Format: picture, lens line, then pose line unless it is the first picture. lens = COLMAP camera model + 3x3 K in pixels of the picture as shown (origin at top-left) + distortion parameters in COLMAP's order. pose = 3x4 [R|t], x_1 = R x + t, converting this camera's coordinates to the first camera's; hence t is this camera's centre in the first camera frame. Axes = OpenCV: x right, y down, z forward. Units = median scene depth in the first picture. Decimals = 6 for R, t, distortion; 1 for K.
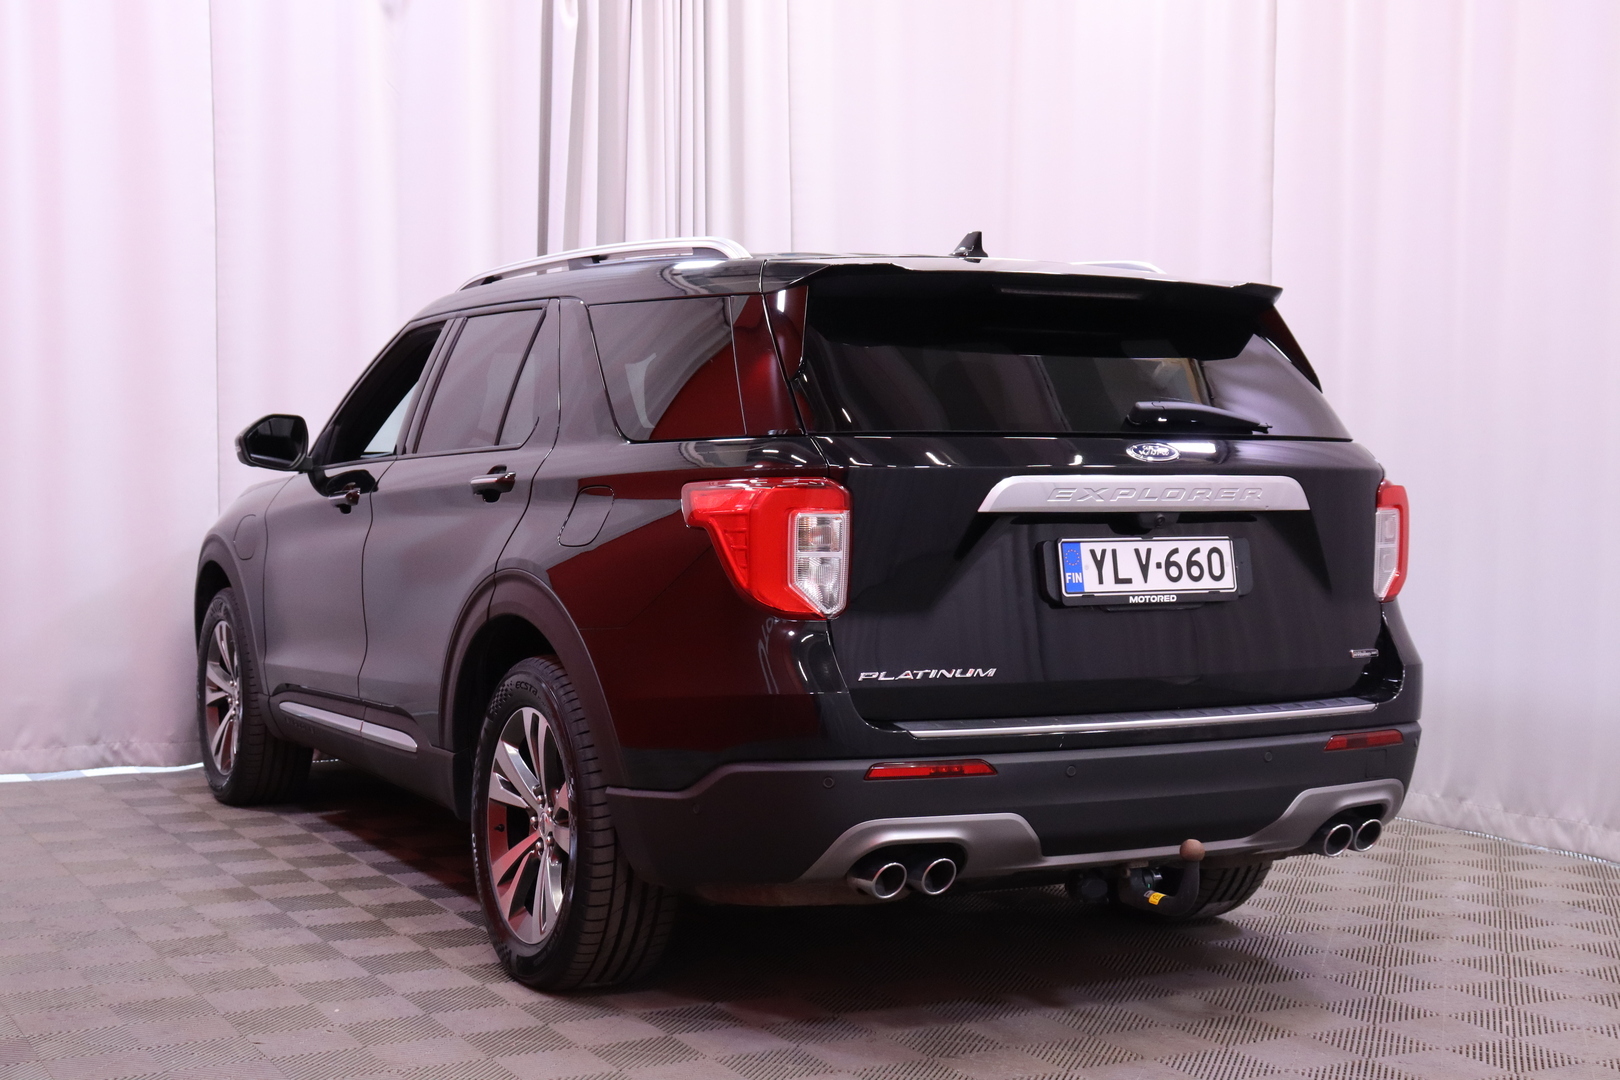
lens RADIAL K [[2278.5, 0, 811.8], [0, 2278.5, 569.9], [0, 0, 1]] dist [0.035946, 0.028482]
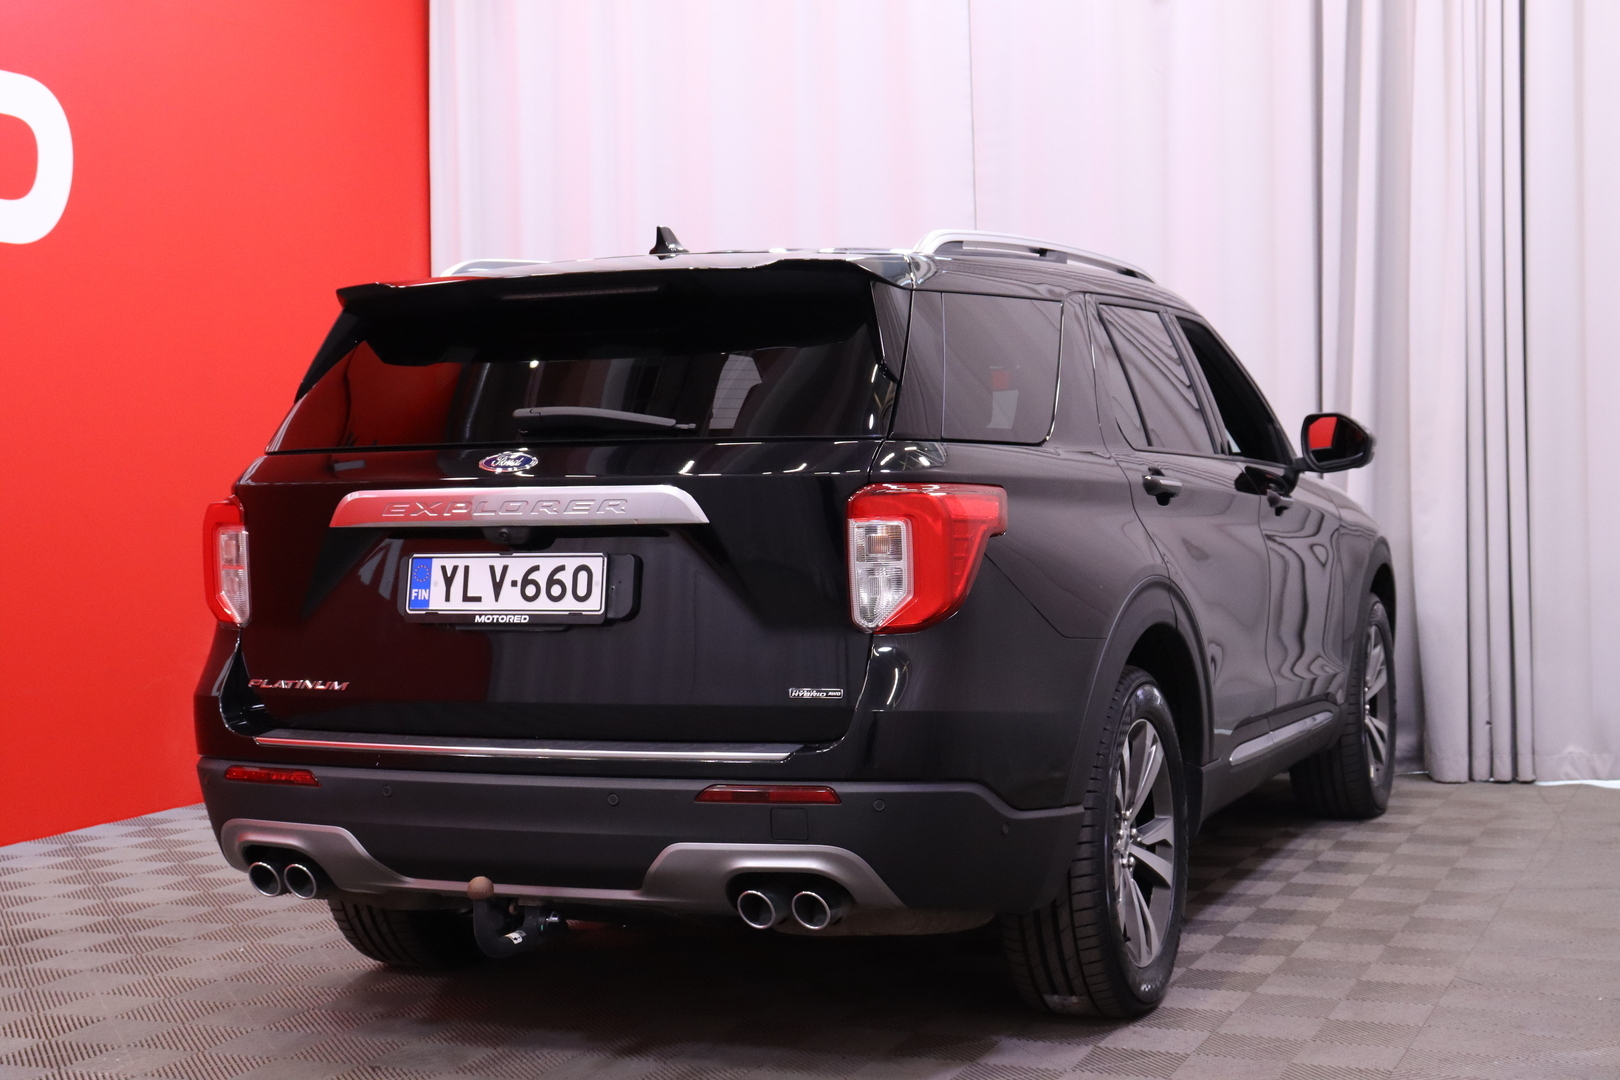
lens RADIAL K [[2406.5, 0, 810.0], [0, 2406.5, 540.0], [0, 0, 1]] dist [-0.029531, -0.007999]
pose [[0.622602, 0.005820, -0.782517, 1.005924], [-0.011345, 0.999934, -0.001589, -0.019754], [0.782457, 0.009867, 0.622627, 0.482956]]
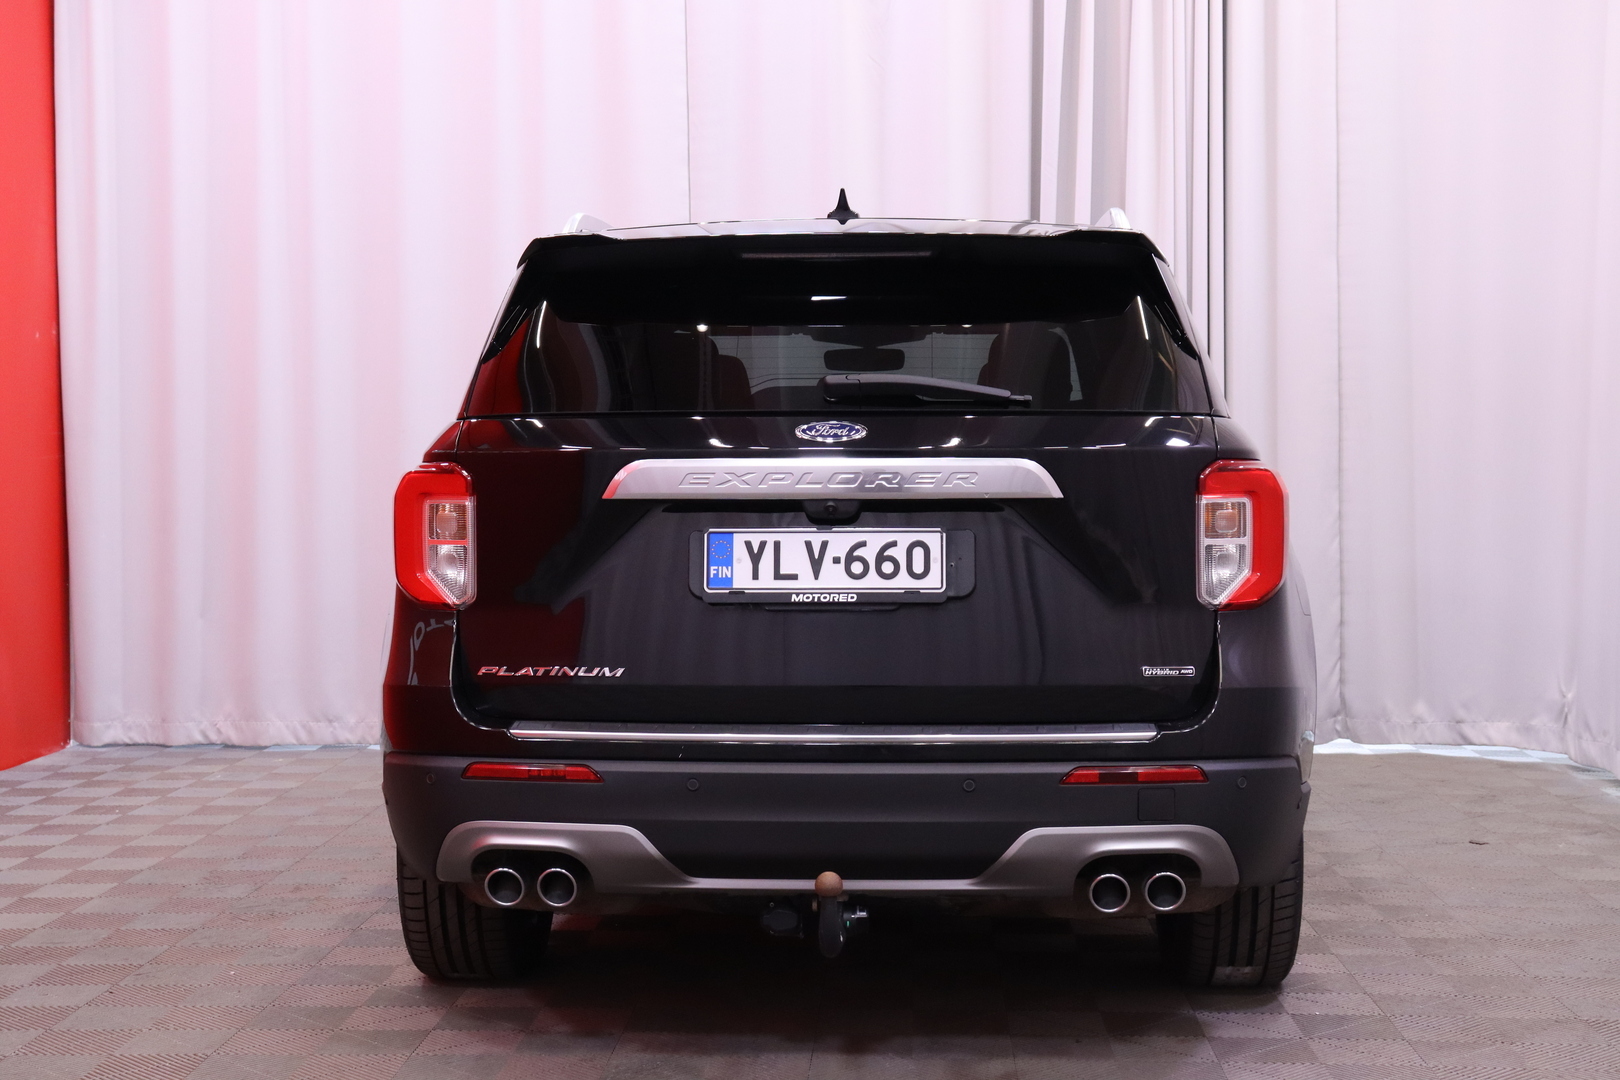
lens RADIAL K [[2368.5, 0, 810.0], [0, 2368.5, 540.0], [0, 0, 1]] dist [0.027872, 0.005568]
pose [[0.846608, 0.013940, -0.532035, 0.634875], [-0.015647, 0.999877, 0.001299, -0.010898], [0.531988, 0.007225, 0.846721, 0.219257]]
